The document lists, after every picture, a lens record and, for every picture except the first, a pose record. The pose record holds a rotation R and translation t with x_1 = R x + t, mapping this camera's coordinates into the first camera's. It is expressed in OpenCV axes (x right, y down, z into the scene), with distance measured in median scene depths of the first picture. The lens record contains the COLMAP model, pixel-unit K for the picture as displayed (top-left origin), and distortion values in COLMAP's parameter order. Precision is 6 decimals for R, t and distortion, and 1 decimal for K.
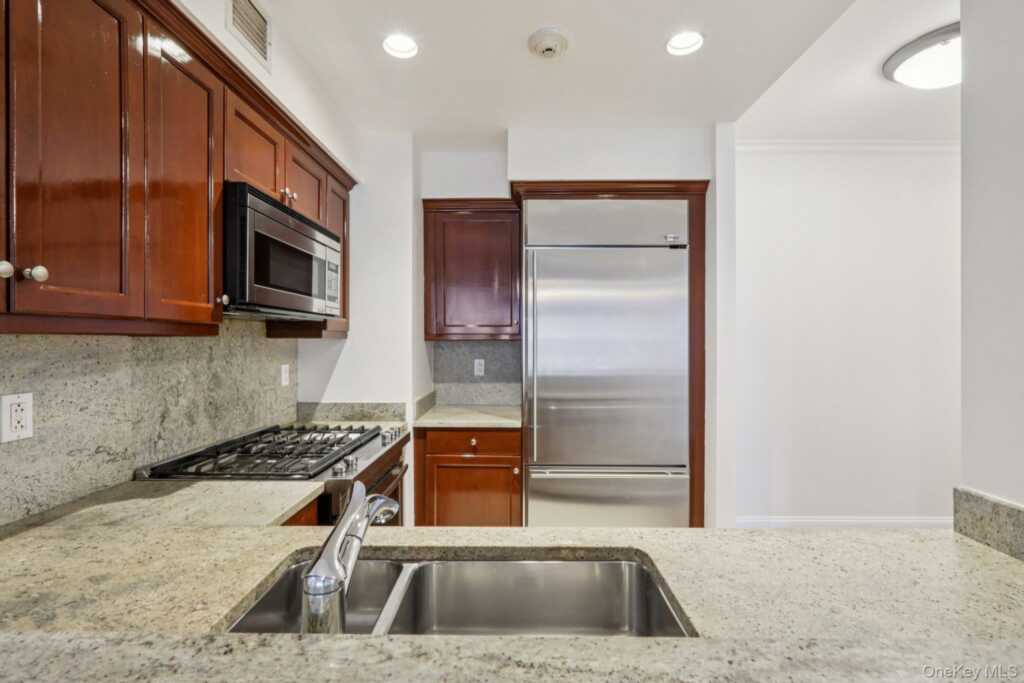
lens RADIAL K [[458.5, 0, 514.9], [0, 458.5, 343.6], [0, 0, 1]] dist [-0.003648, -0.000807]
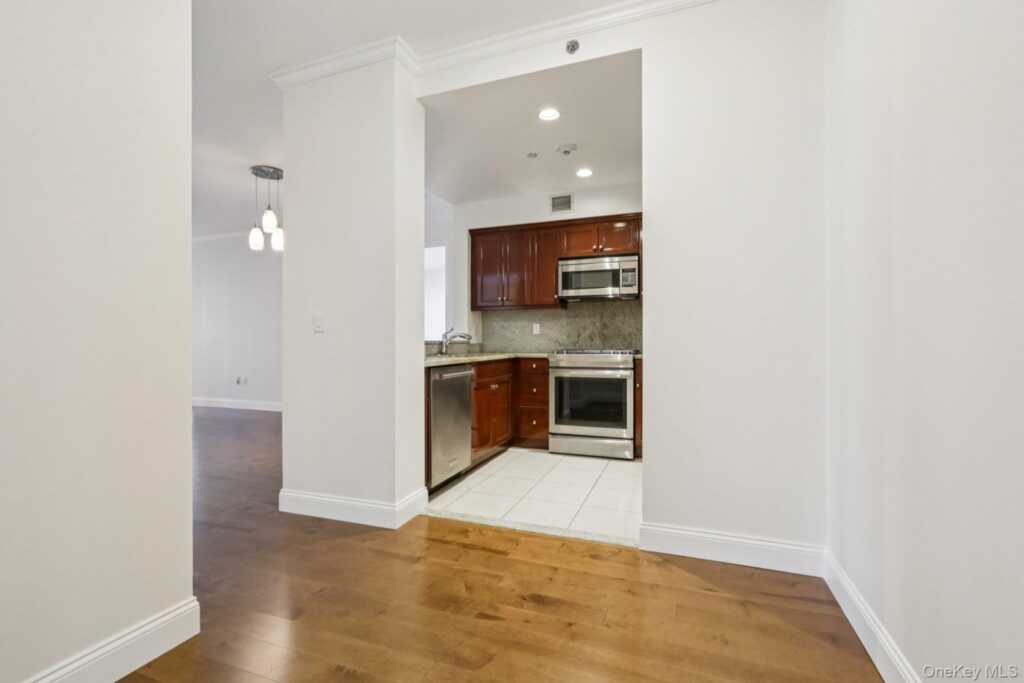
lens RADIAL K [[458.5, 0, 510.4], [0, 458.5, 341.6], [0, 0, 1]] dist [-0.003648, -0.000807]
pose [[-0.343927, 0.002110, -0.938994, 1.983103], [-0.002471, 0.999992, 0.003152, 0.167358], [0.938993, 0.003405, -0.343919, 1.433877]]
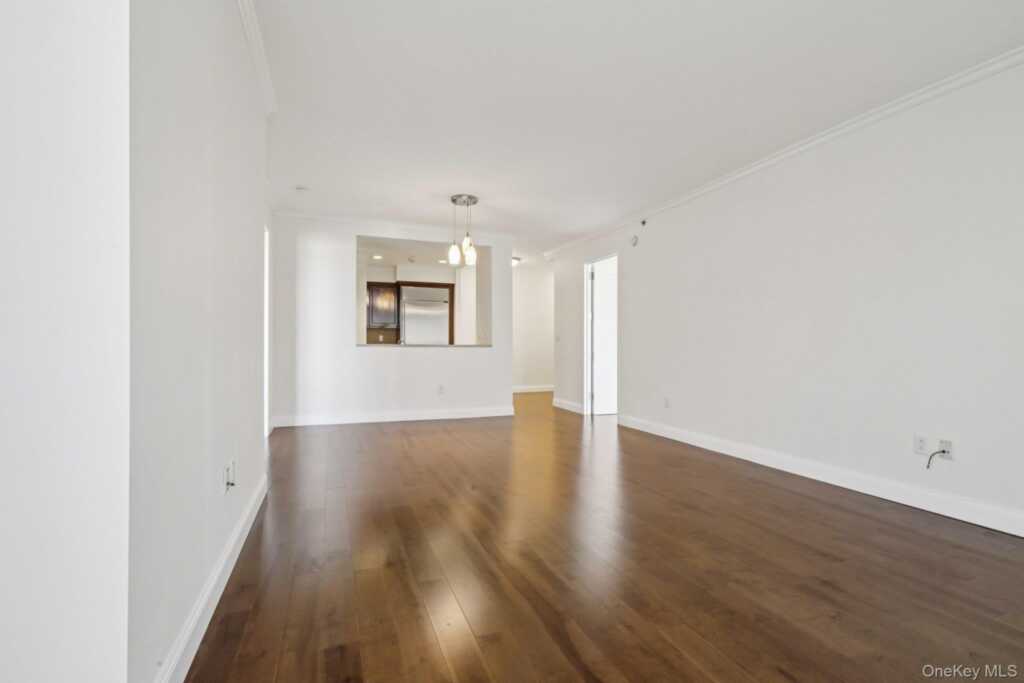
lens RADIAL K [[458.5, 0, 510.2], [0, 458.5, 343.0], [0, 0, 1]] dist [-0.003648, -0.000807]
pose [[0.926581, 0.005272, 0.376059, -0.715612], [-0.002619, 0.999968, -0.007565, 0.177159], [-0.376086, 0.006025, 0.926565, -3.432316]]
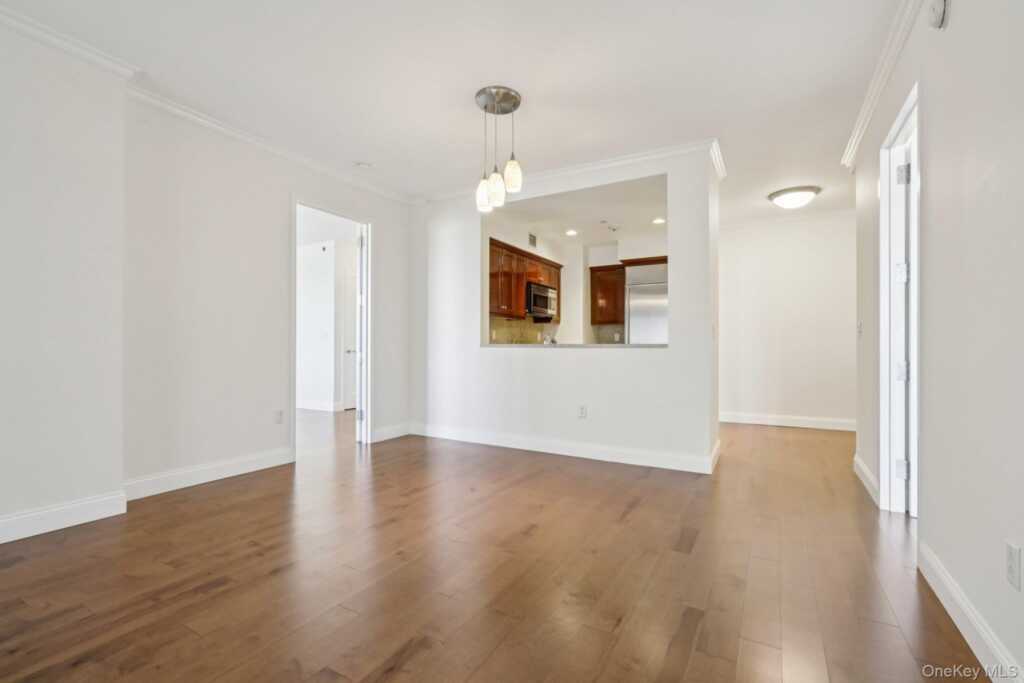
lens RADIAL K [[458.5, 0, 513.7], [0, 458.5, 343.0], [0, 0, 1]] dist [-0.003648, -0.000807]
pose [[0.875674, -0.000589, -0.482902, 0.992304], [-0.004687, 0.999942, -0.009718, 0.184824], [0.482879, 0.010773, 0.875621, -2.115072]]
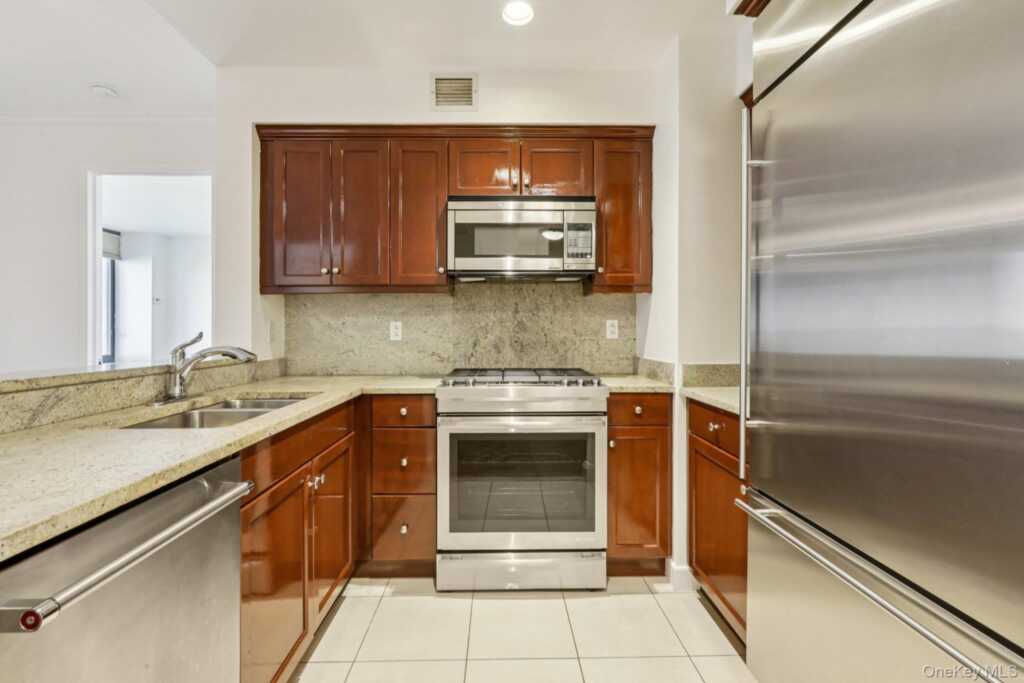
lens RADIAL K [[458.5, 0, 502.7], [0, 458.5, 329.5], [0, 0, 1]] dist [-0.003648, -0.000807]
pose [[0.029000, -0.004894, -0.999567, 0.829023], [-0.003745, 0.999980, -0.005005, 0.101641], [0.999572, 0.003888, 0.028981, 0.932420]]
